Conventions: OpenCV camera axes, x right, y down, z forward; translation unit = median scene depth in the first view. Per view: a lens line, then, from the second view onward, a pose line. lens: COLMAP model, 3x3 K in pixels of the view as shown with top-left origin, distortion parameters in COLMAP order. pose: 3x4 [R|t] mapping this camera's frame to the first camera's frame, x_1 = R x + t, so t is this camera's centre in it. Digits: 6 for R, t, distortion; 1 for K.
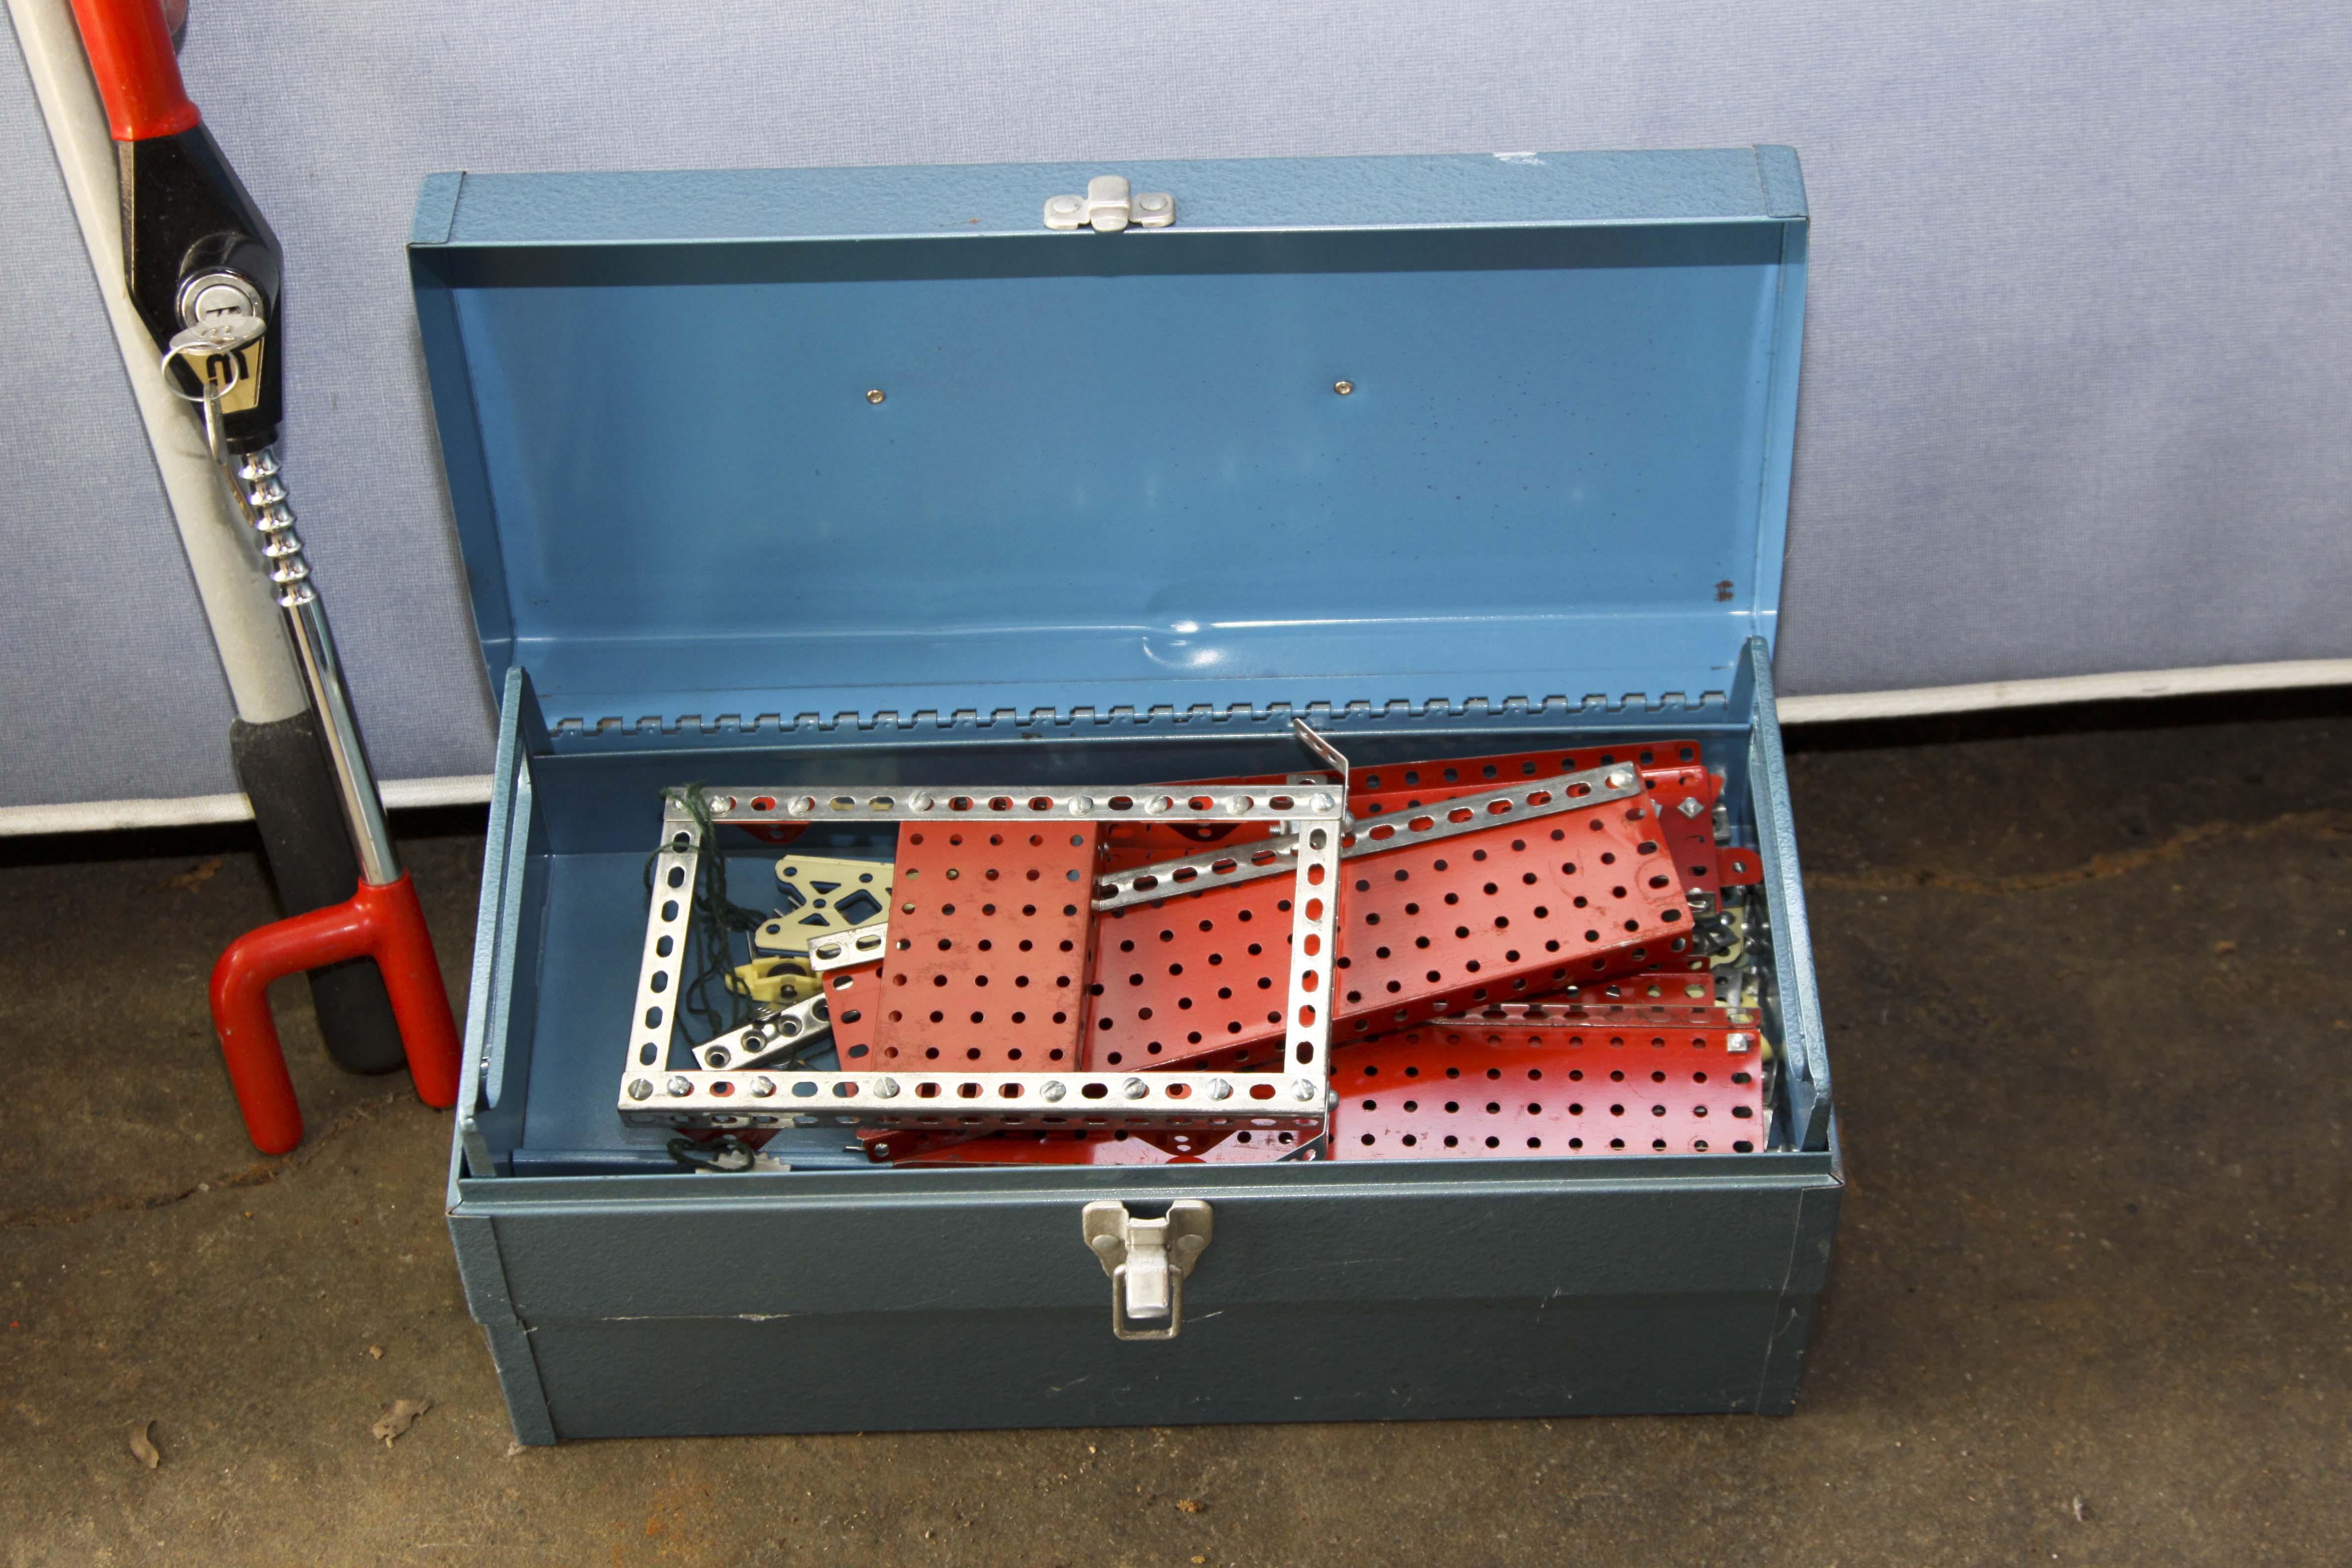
lens RADIAL K [[4013.1, 0, 1213.3], [0, 4013.1, 789.5], [0, 0, 1]] dist [0.028892, 0.000000]
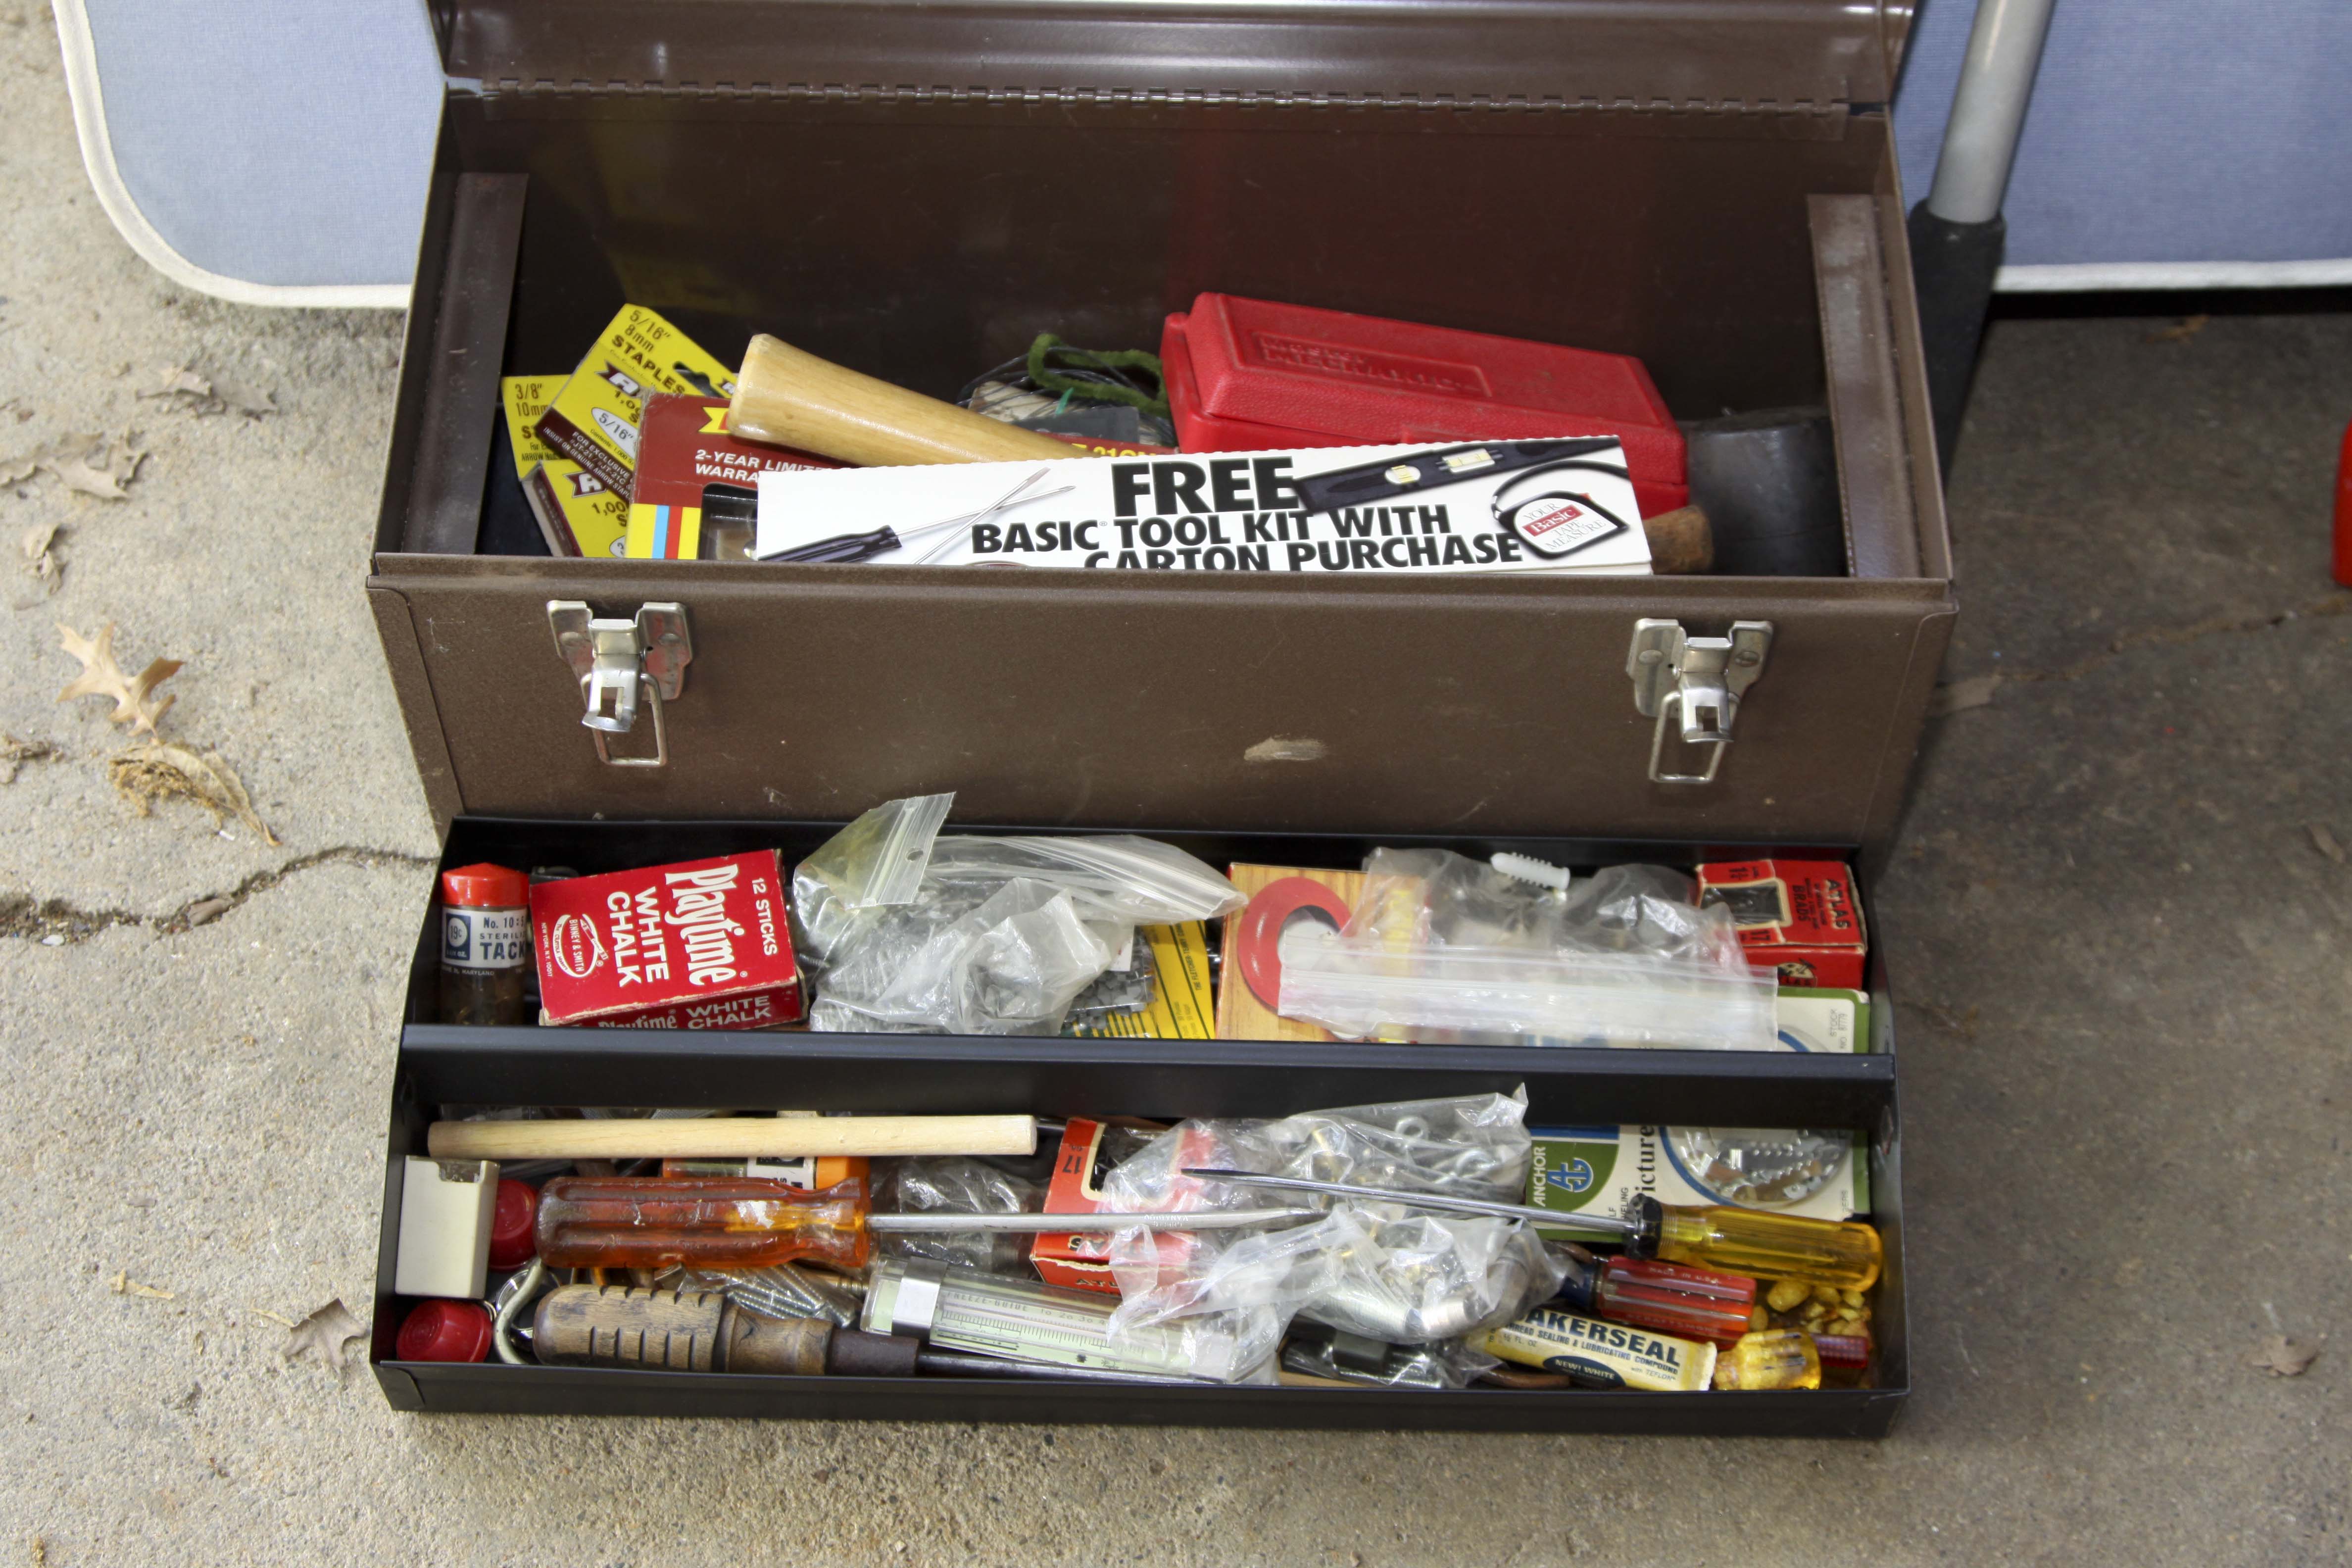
lens RADIAL K [[3632.2, 0, 1188.9], [0, 3632.2, 778.3], [0, 0, 1]] dist [-0.005845, 0.000000]
pose [[0.998921, 0.046309, 0.003596, -0.590483], [-0.046283, 0.985862, 0.161042, -0.005434], [0.003913, -0.161034, 0.986941, -0.009715]]
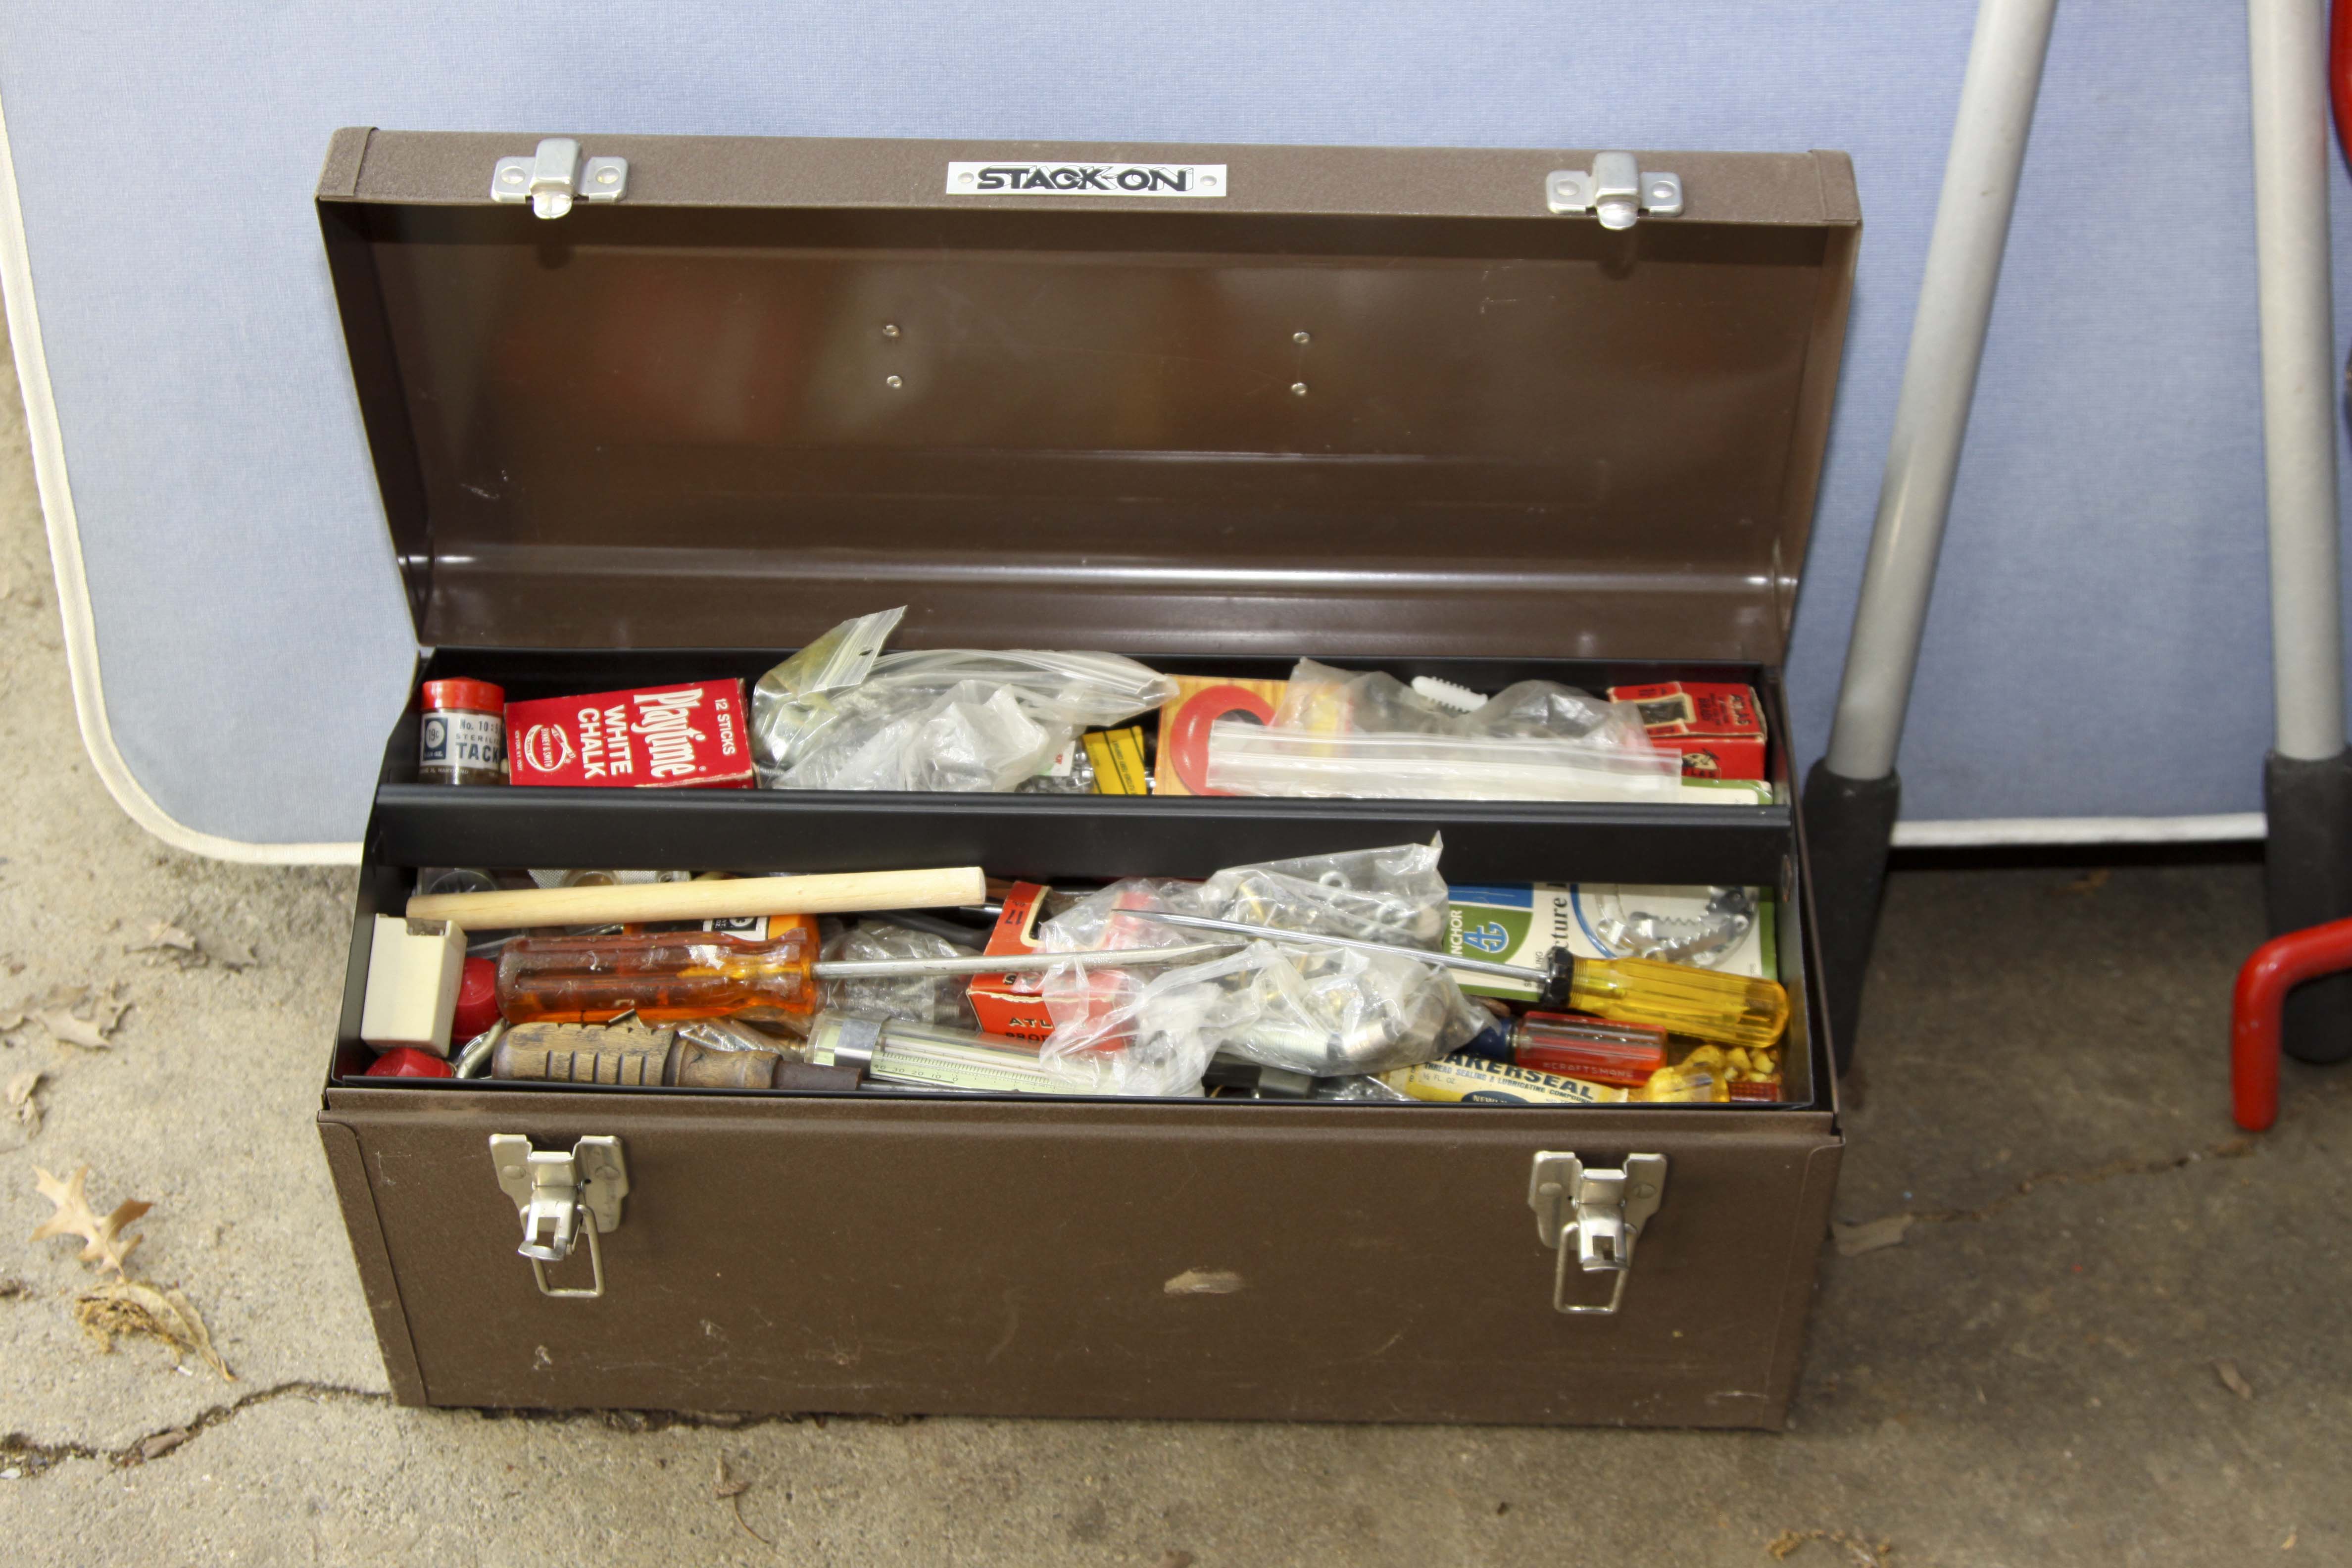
lens RADIAL K [[3632.2, 0, 1190.9], [0, 3632.2, 780.3], [0, 0, 1]] dist [-0.005845, 0.000000]
pose [[0.998868, 0.043801, -0.018548, -0.553317], [-0.043818, 0.999039, -0.000530, 0.004230], [0.018507, 0.001342, 0.999828, -0.051731]]
